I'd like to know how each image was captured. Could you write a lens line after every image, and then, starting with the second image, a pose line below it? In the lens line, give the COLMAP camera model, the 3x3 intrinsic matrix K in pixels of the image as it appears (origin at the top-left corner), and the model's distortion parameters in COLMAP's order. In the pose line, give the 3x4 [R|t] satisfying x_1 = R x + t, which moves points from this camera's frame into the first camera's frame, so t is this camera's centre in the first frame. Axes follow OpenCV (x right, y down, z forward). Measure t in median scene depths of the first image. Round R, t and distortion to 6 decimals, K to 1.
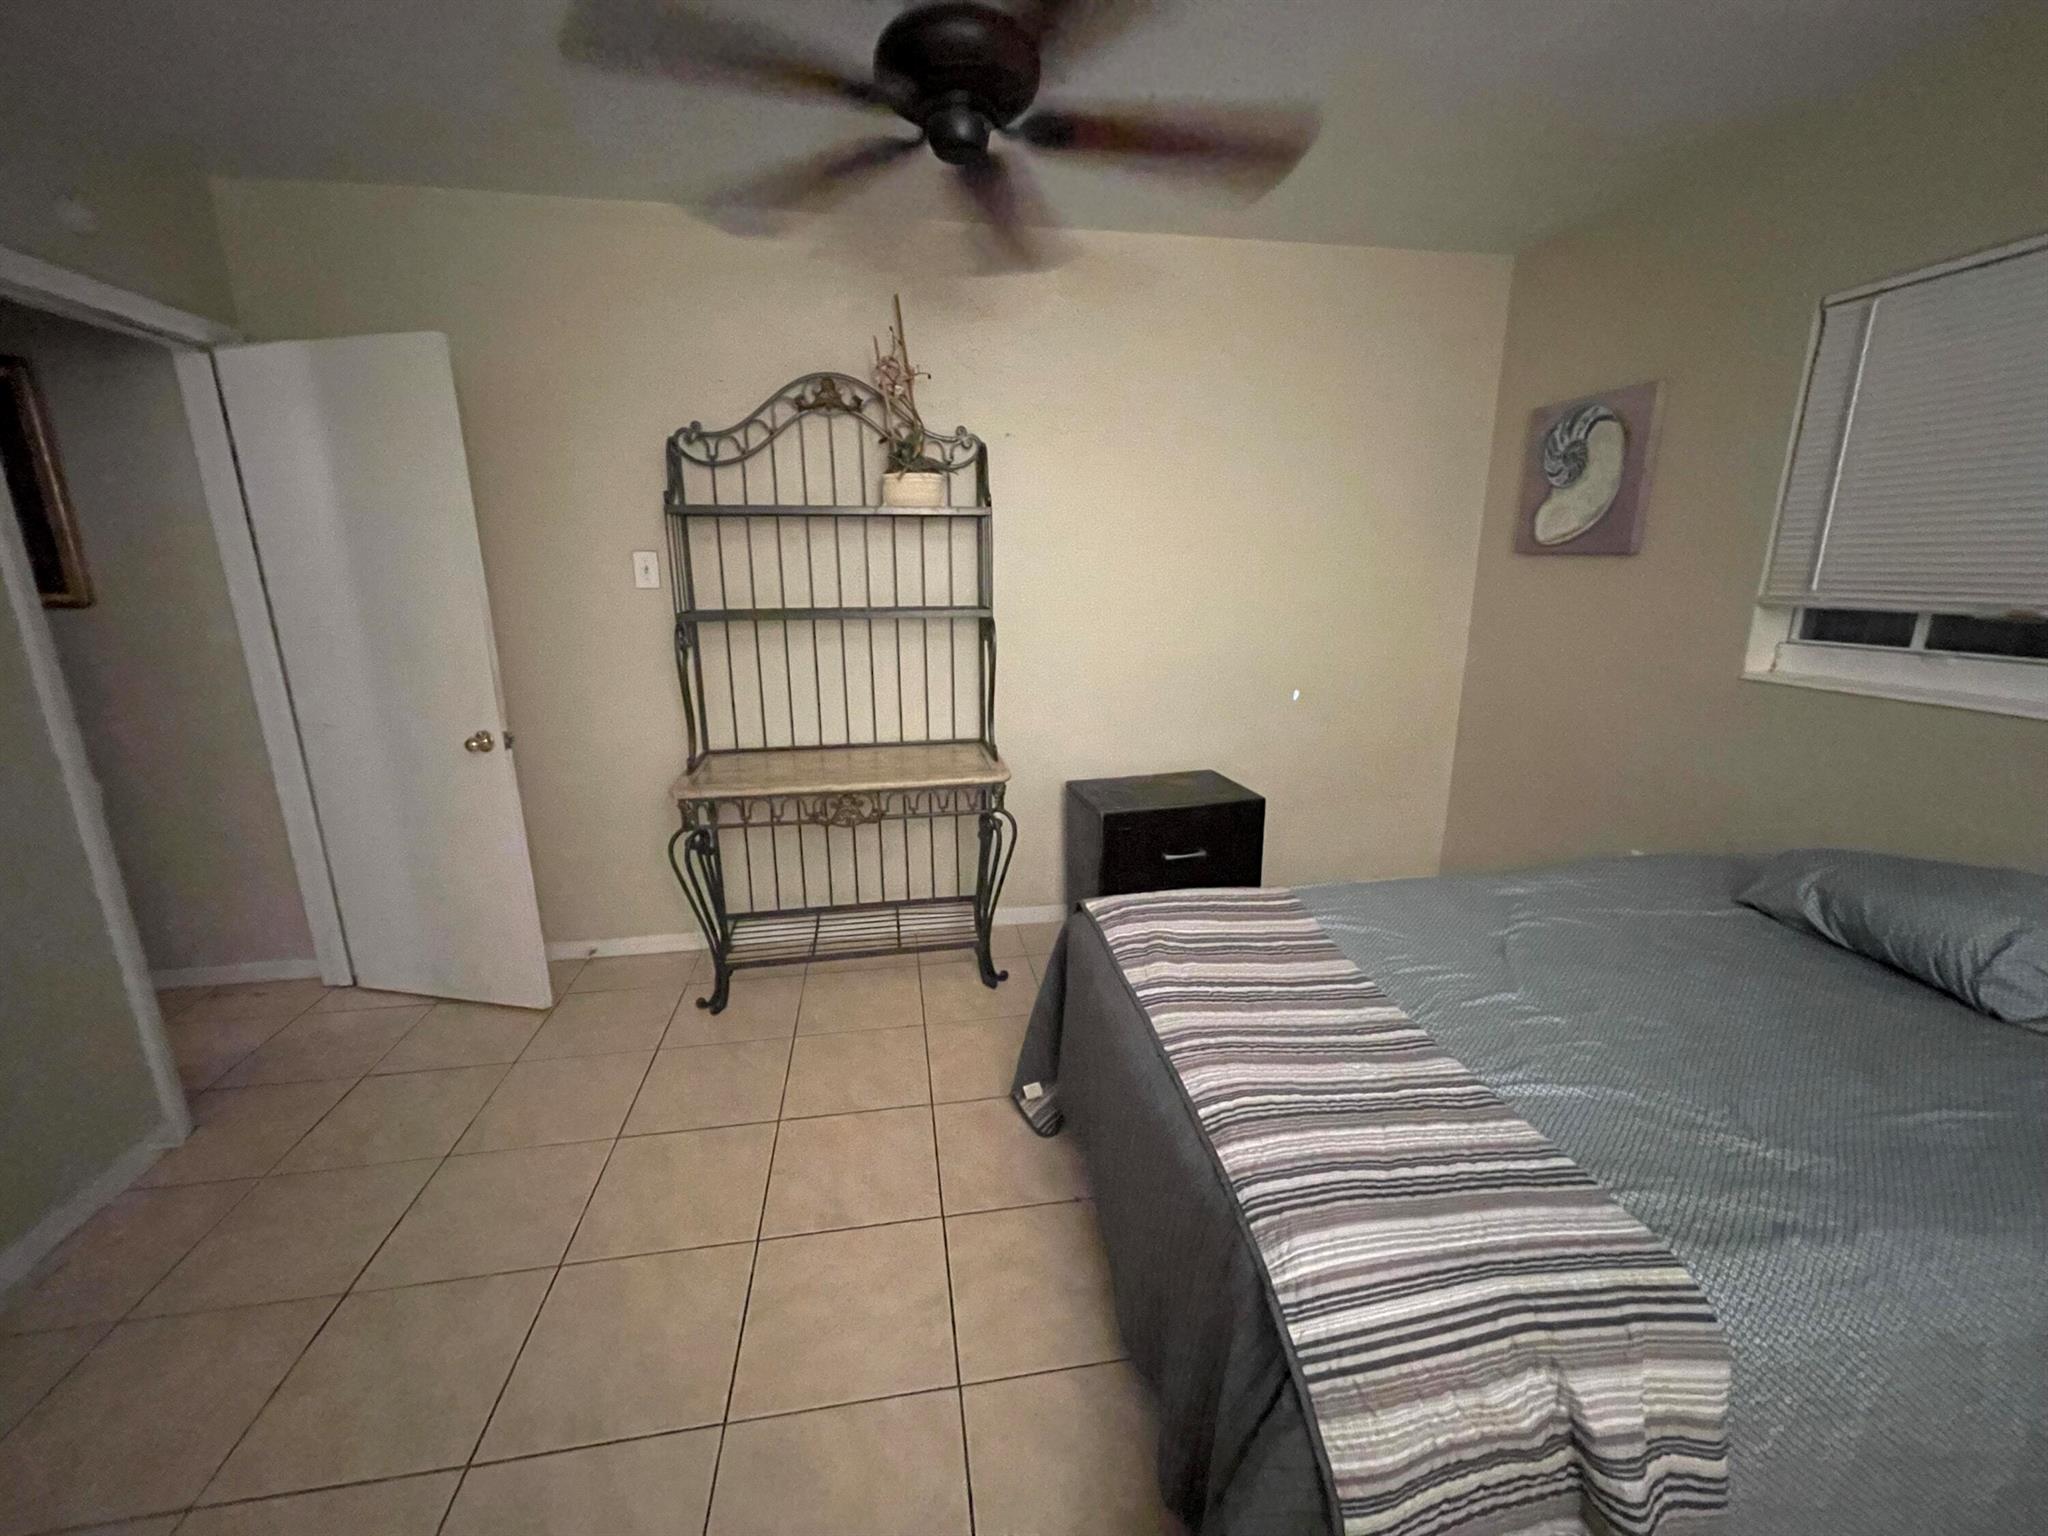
lens RADIAL K [[829.4, 0, 1018.7], [0, 829.4, 766.7], [0, 0, 1]] dist [0.001777, 0.000970]
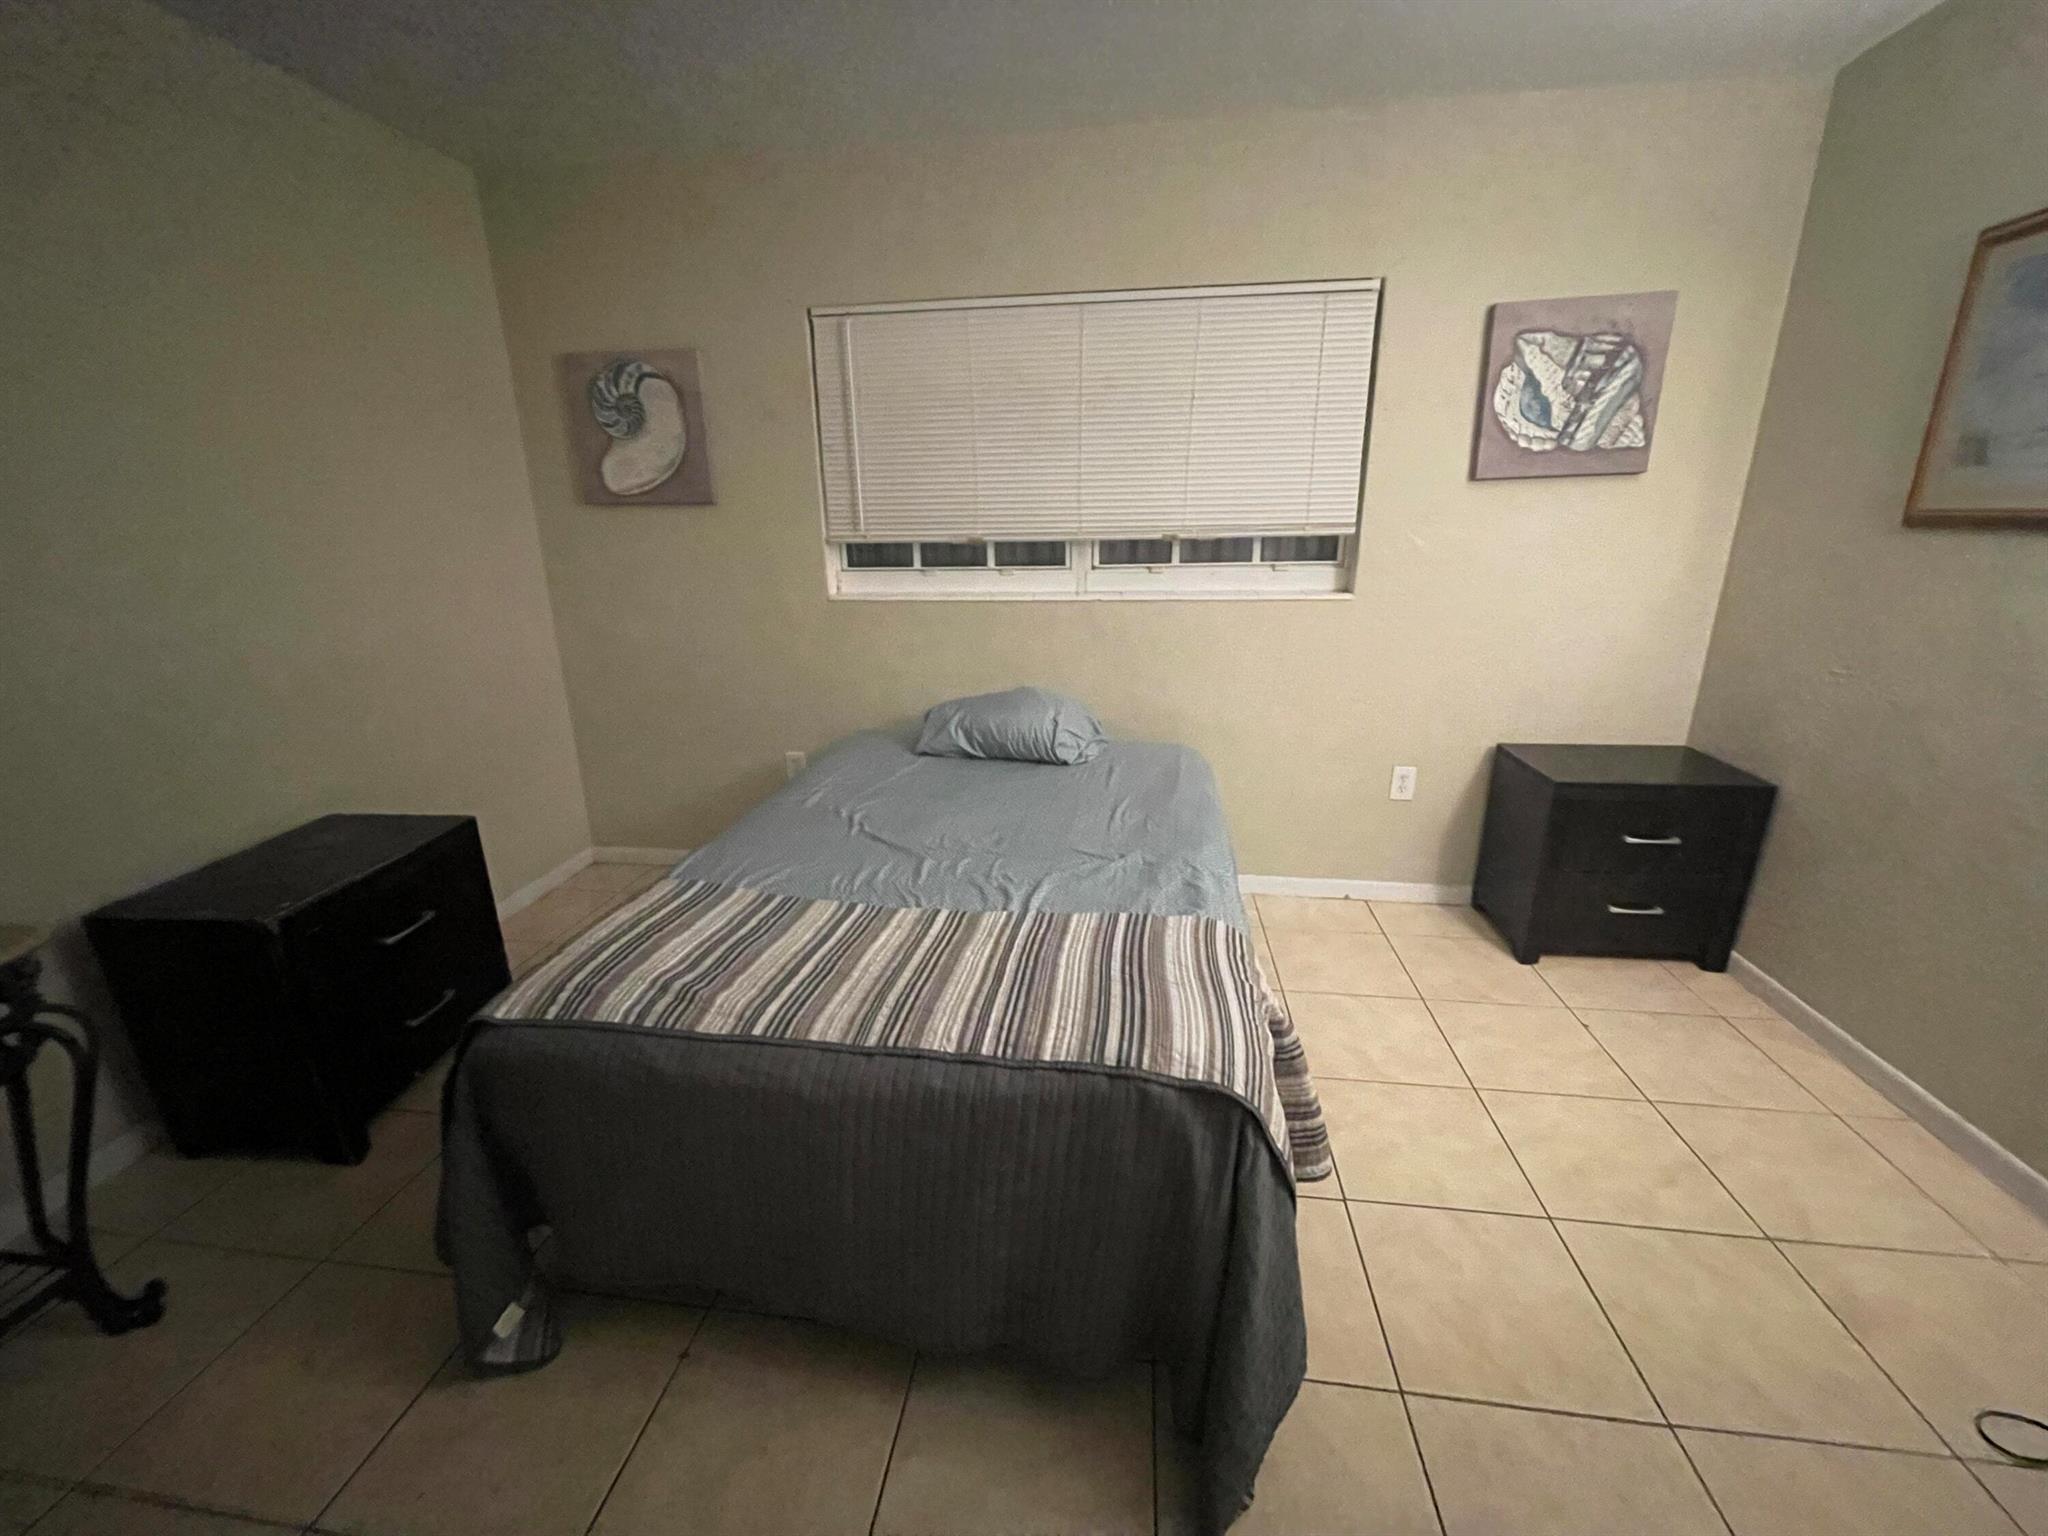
lens RADIAL K [[829.4, 0, 1024.5], [0, 829.4, 765.6], [0, 0, 1]] dist [0.001777, 0.000970]
pose [[0.291414, -0.271459, 0.917272, -0.345172], [0.241584, 0.948693, 0.204007, -0.056073], [-0.925589, 0.162148, 0.342043, 0.341140]]
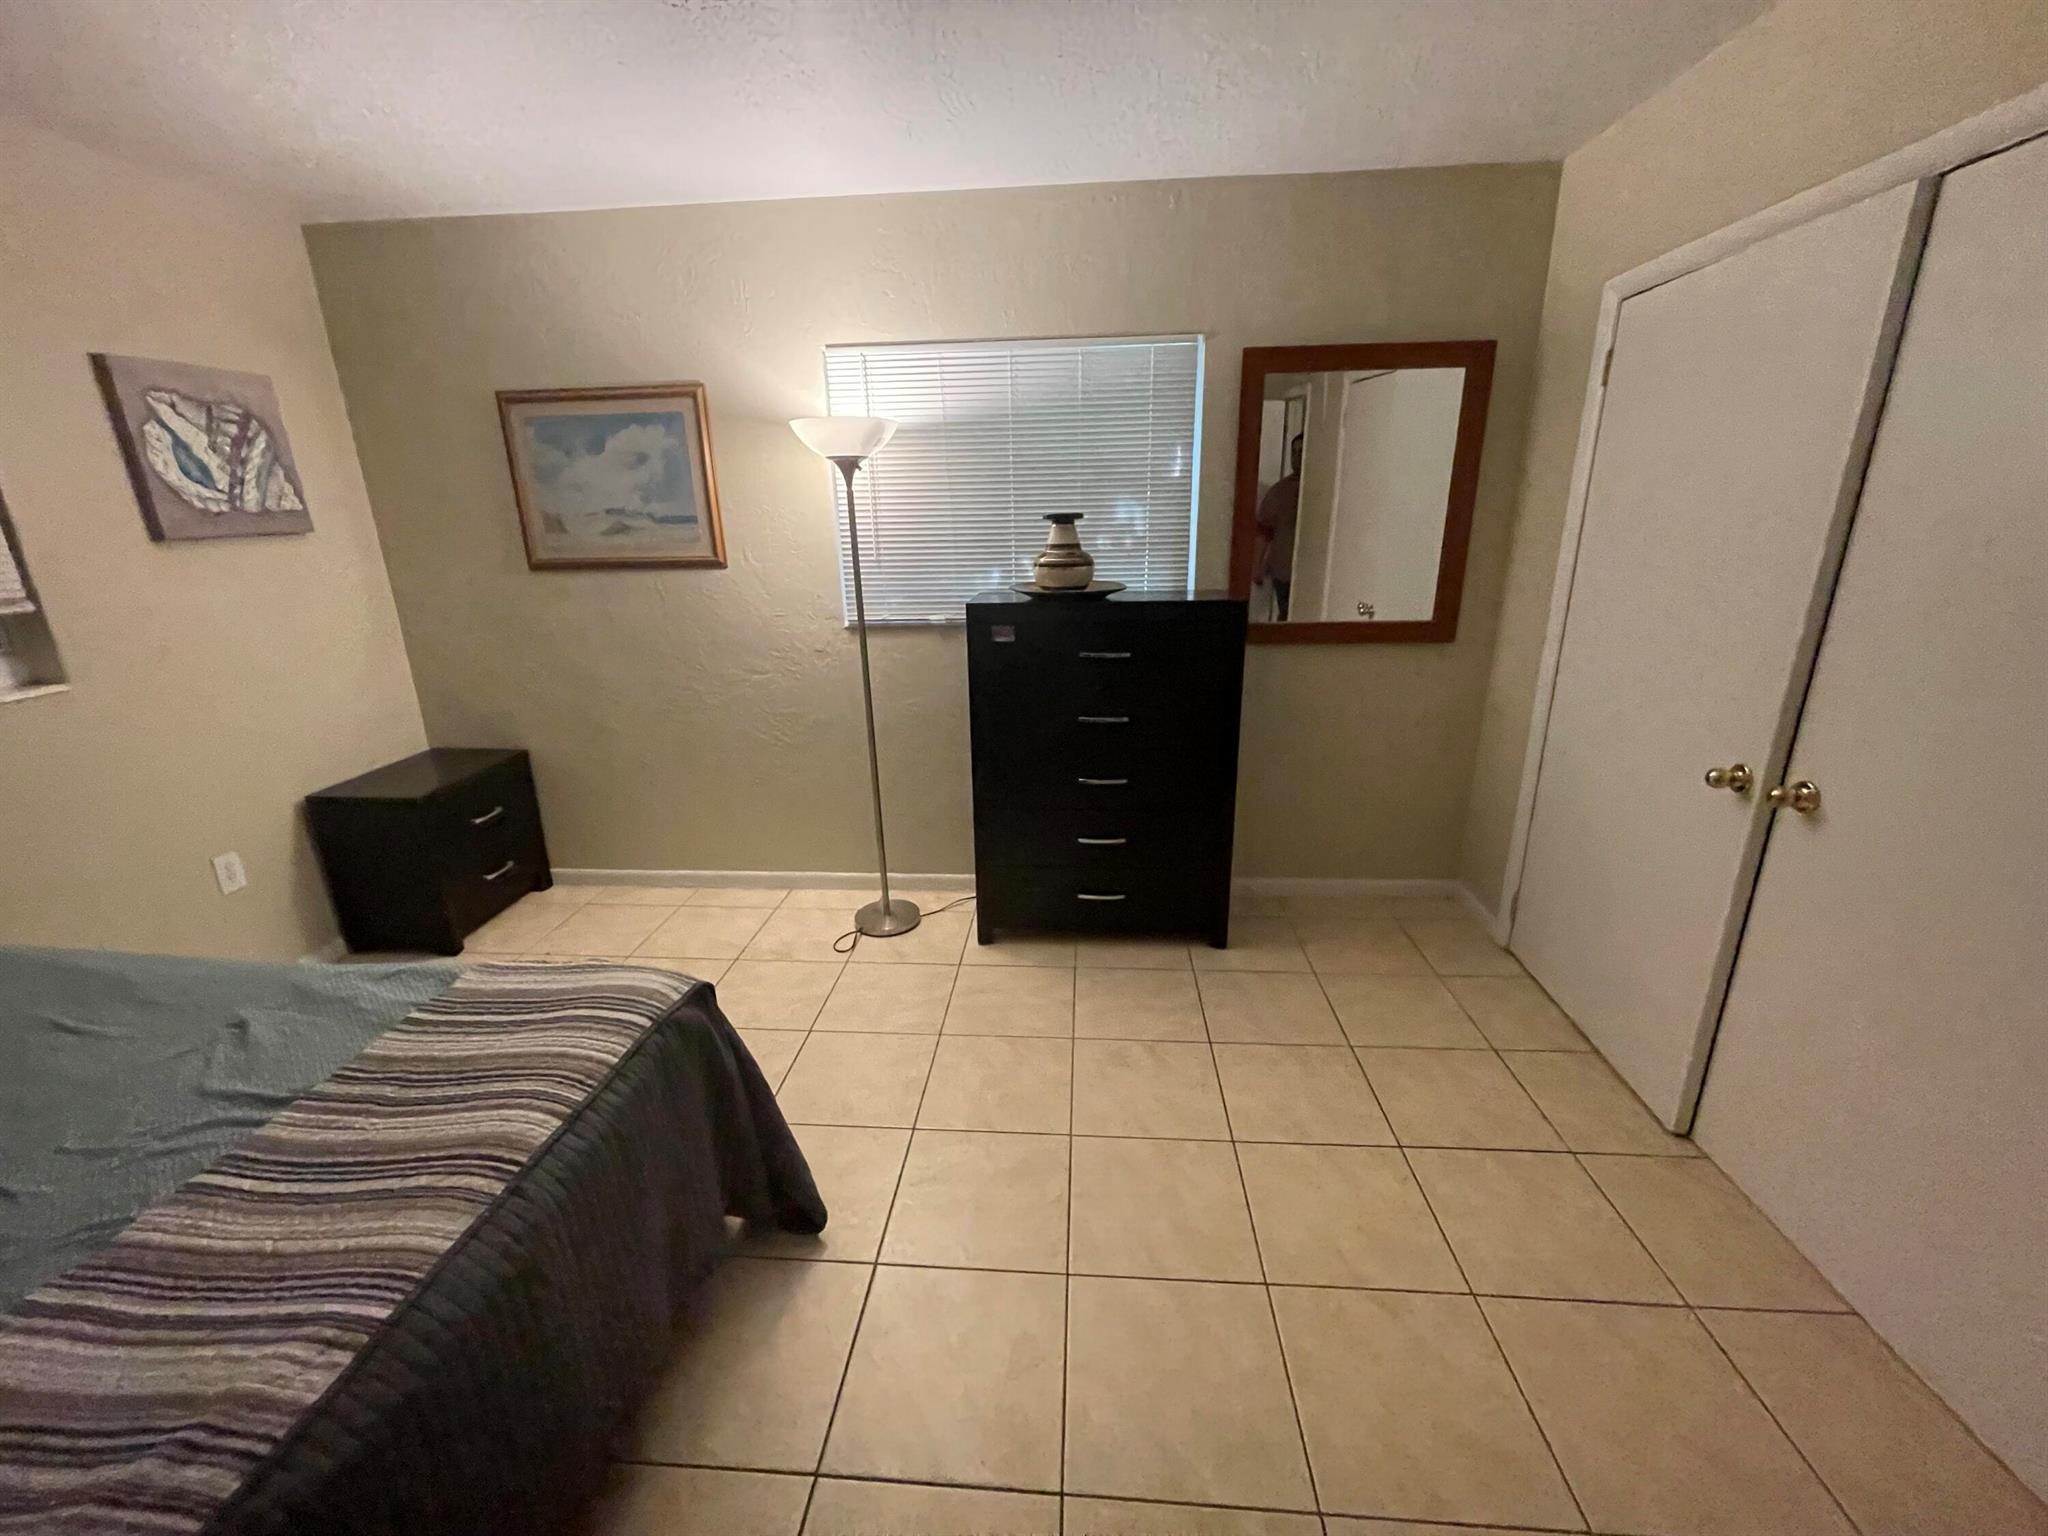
lens RADIAL K [[829.4, 0, 1021.7], [0, 829.4, 768.6], [0, 0, 1]] dist [0.001777, 0.000970]
pose [[-0.970746, -0.043438, 0.236146, -0.335282], [0.085744, 0.855939, 0.509919, -0.260881], [-0.224276, 0.515250, -0.827175, 0.921390]]
